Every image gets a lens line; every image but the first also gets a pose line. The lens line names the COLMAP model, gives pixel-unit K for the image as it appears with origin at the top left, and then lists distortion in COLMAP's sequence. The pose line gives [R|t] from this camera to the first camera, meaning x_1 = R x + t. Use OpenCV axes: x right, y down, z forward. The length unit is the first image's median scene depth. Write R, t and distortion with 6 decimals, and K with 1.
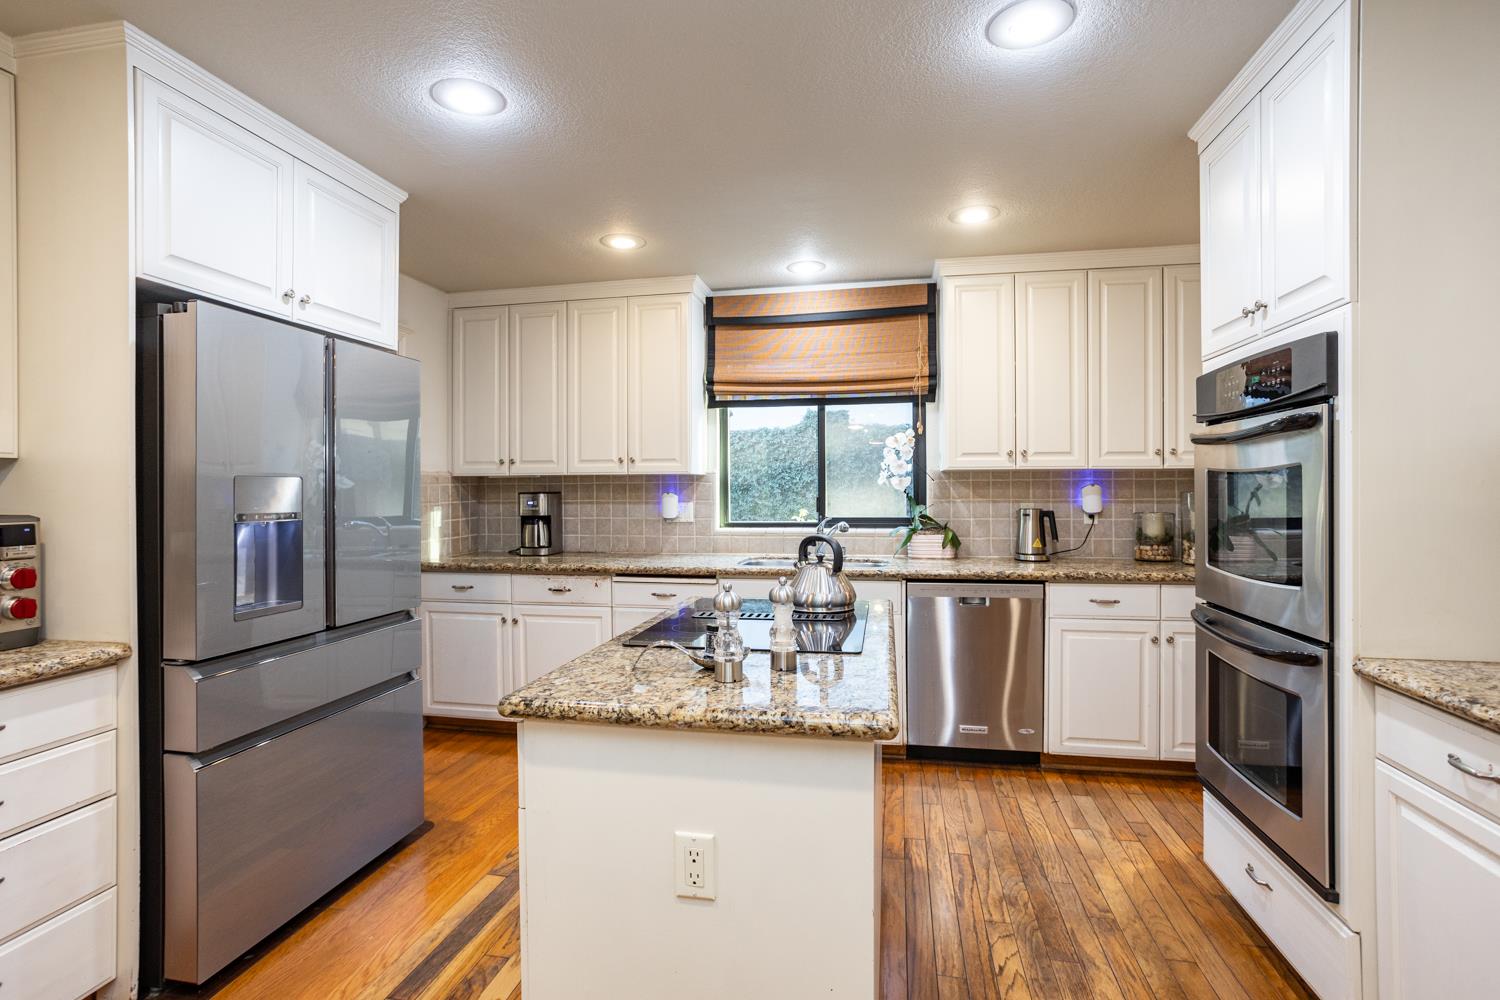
lens RADIAL K [[727.8, 0, 738.5], [0, 727.8, 491.9], [0, 0, 1]] dist [-0.056552, 0.034923]
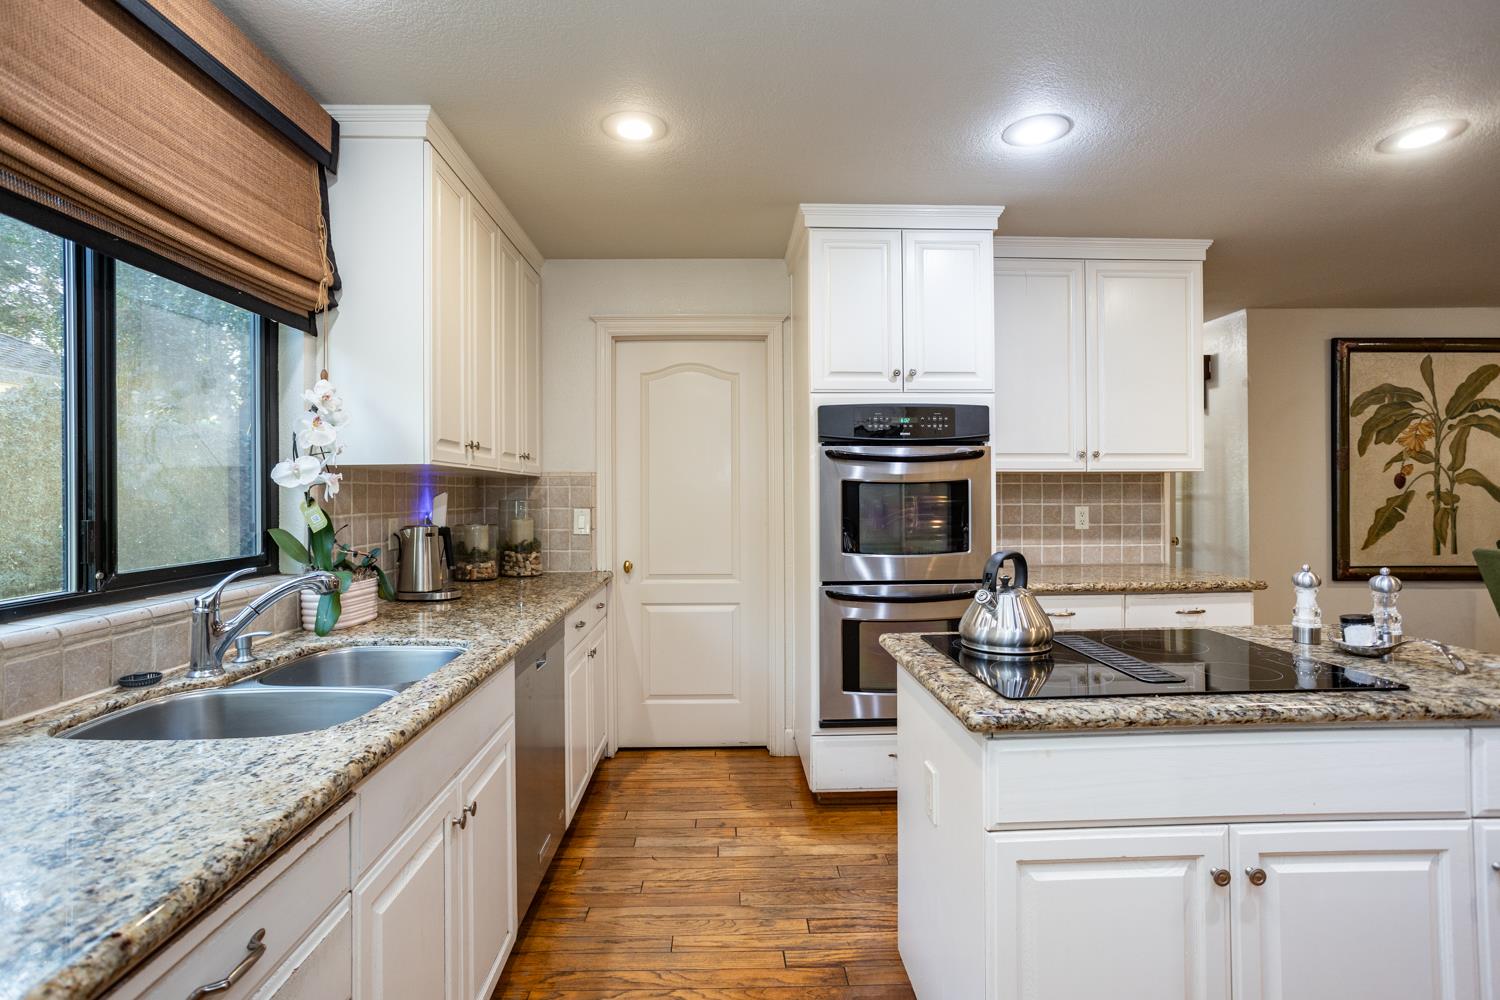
lens RADIAL K [[726.5, 0, 744.6], [0, 726.5, 492.2], [0, 0, 1]] dist [-0.056148, 0.035595]
pose [[-0.230495, 0.009329, 0.973029, -0.326779], [0.008799, 0.999933, -0.007502, 0.000830], [-0.973034, 0.006832, -0.230562, 0.832896]]
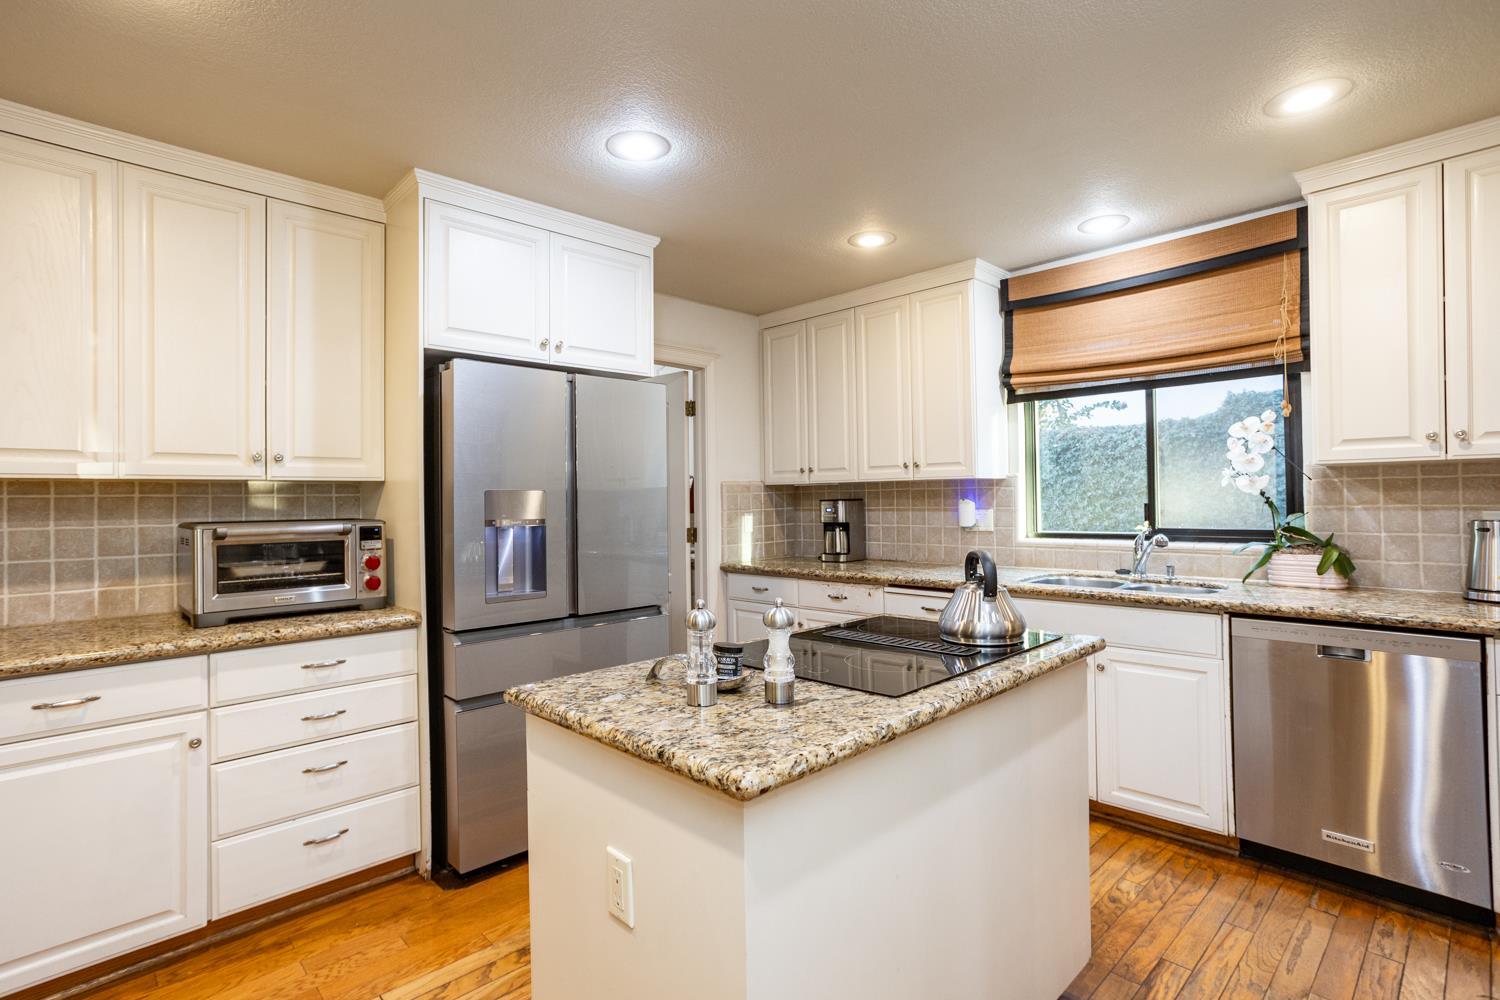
lens RADIAL K [[726.5, 0, 744.6], [0, 726.5, 492.2], [0, 0, 1]] dist [-0.056148, 0.035595]
pose [[0.824000, -0.012787, -0.566446, 0.207228], [0.008924, 0.999914, -0.009591, -0.001147], [0.566520, 0.002848, 0.824043, 0.096525]]
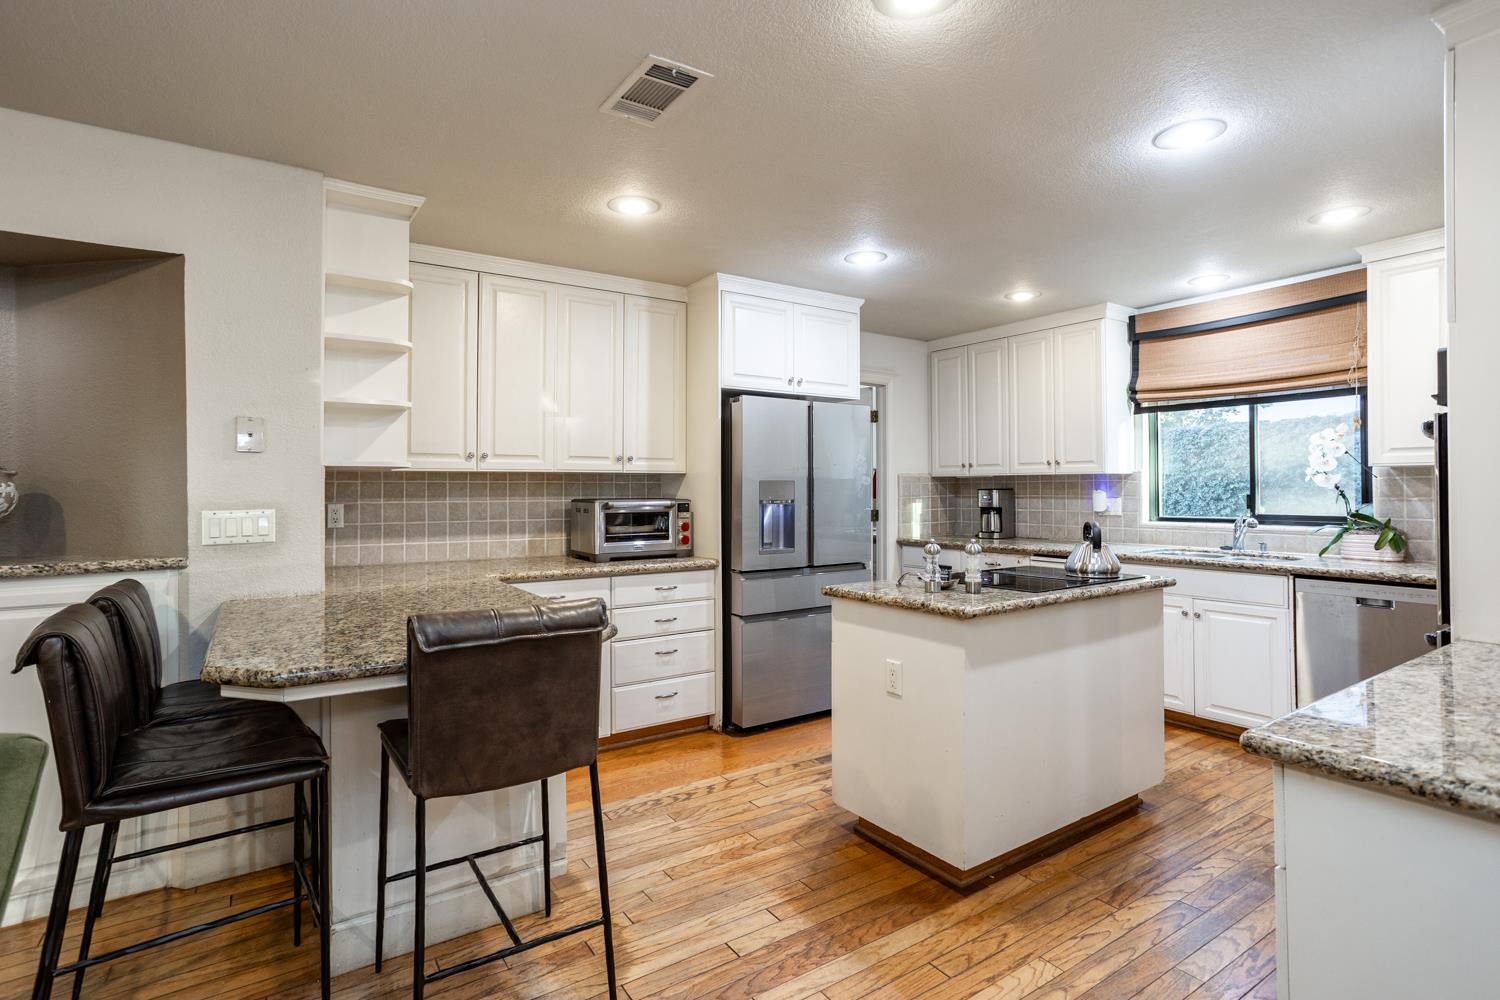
lens RADIAL K [[744.0, 0, 746.9], [0, 744.0, 480.8], [0, 0, 1]] dist [-0.056395, 0.038573]
pose [[0.710661, -0.005285, -0.703515, 0.356566], [-0.001627, 0.999957, -0.009155, -0.001298], [0.703533, 0.007651, 0.710622, -0.242342]]
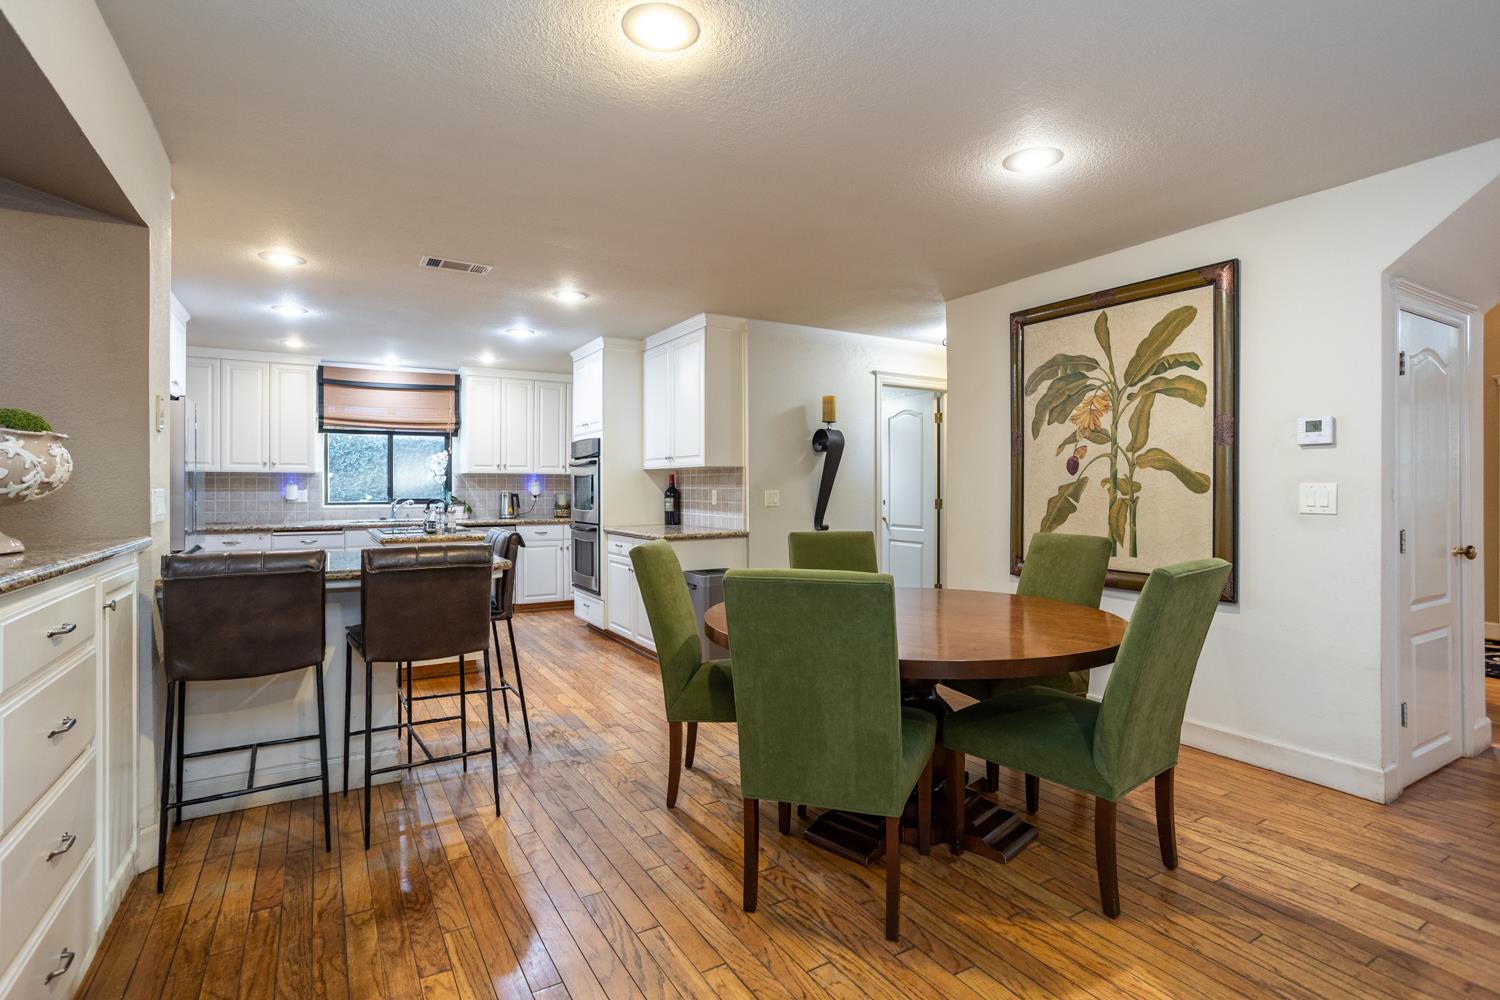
lens RADIAL K [[726.5, 0, 744.6], [0, 726.5, 492.2], [0, 0, 1]] dist [-0.056148, 0.035595]
pose [[0.736712, 0.000080, 0.676207, -0.458157], [-0.000618, 1.000000, 0.000555, 0.019451], [-0.676207, -0.000826, 0.736712, -0.910558]]
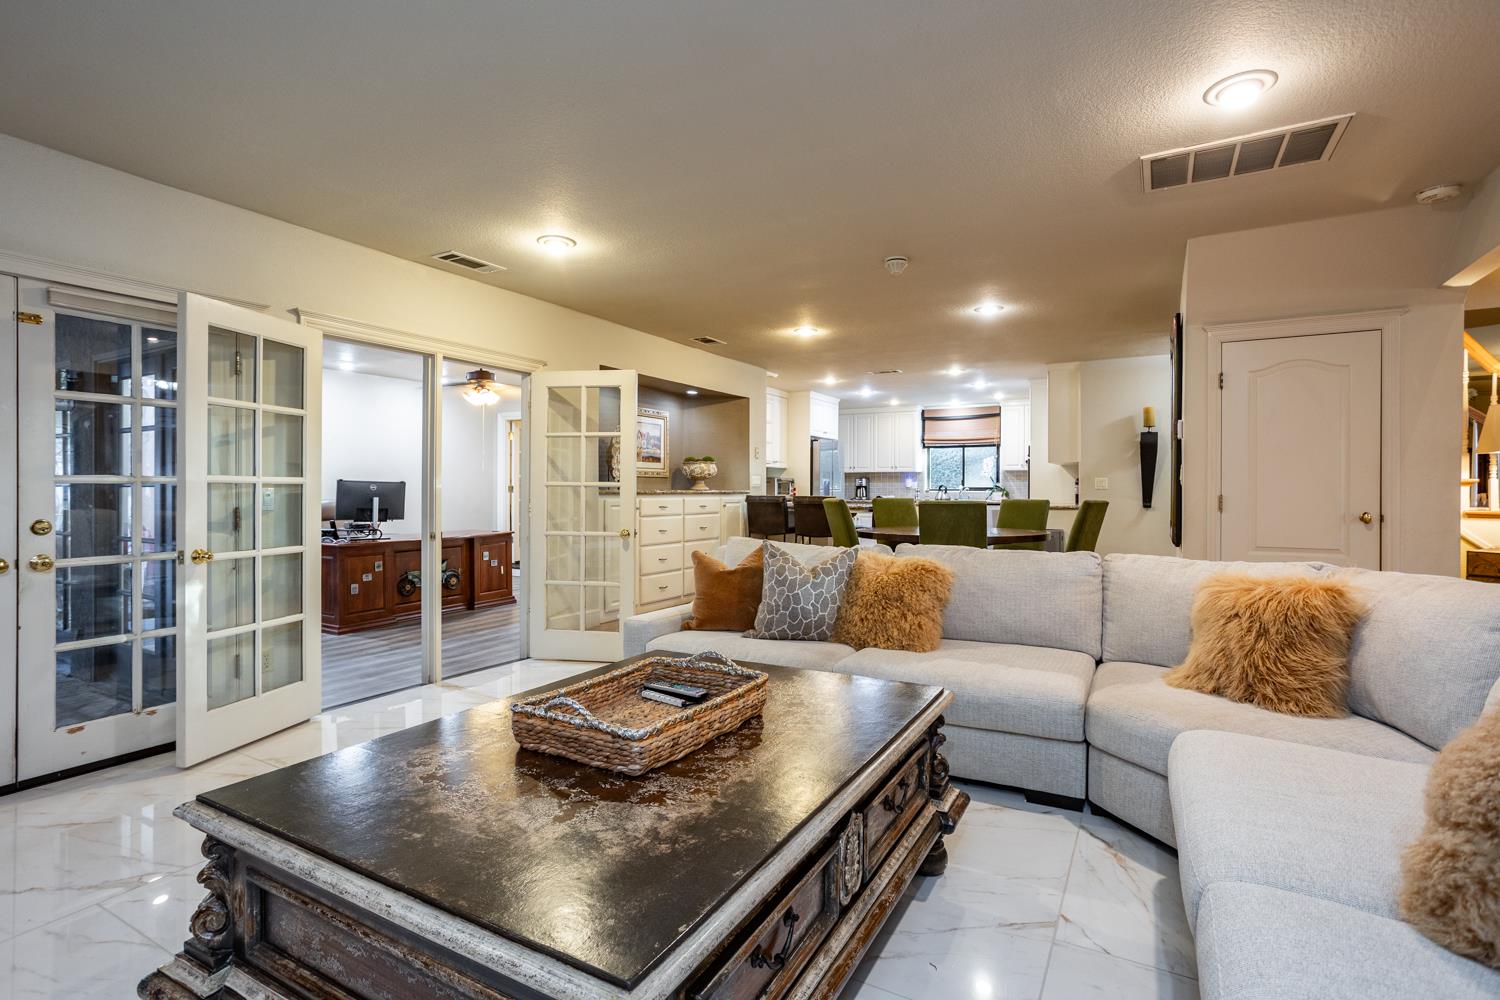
lens RADIAL K [[726.5, 0, 744.6], [0, 726.5, 492.2], [0, 0, 1]] dist [-0.056148, 0.035595]
pose [[0.950992, 0.009462, -0.309071, 0.188029], [-0.008635, 0.999955, 0.004042, 0.054119], [0.309095, -0.001175, 0.951030, -2.065702]]
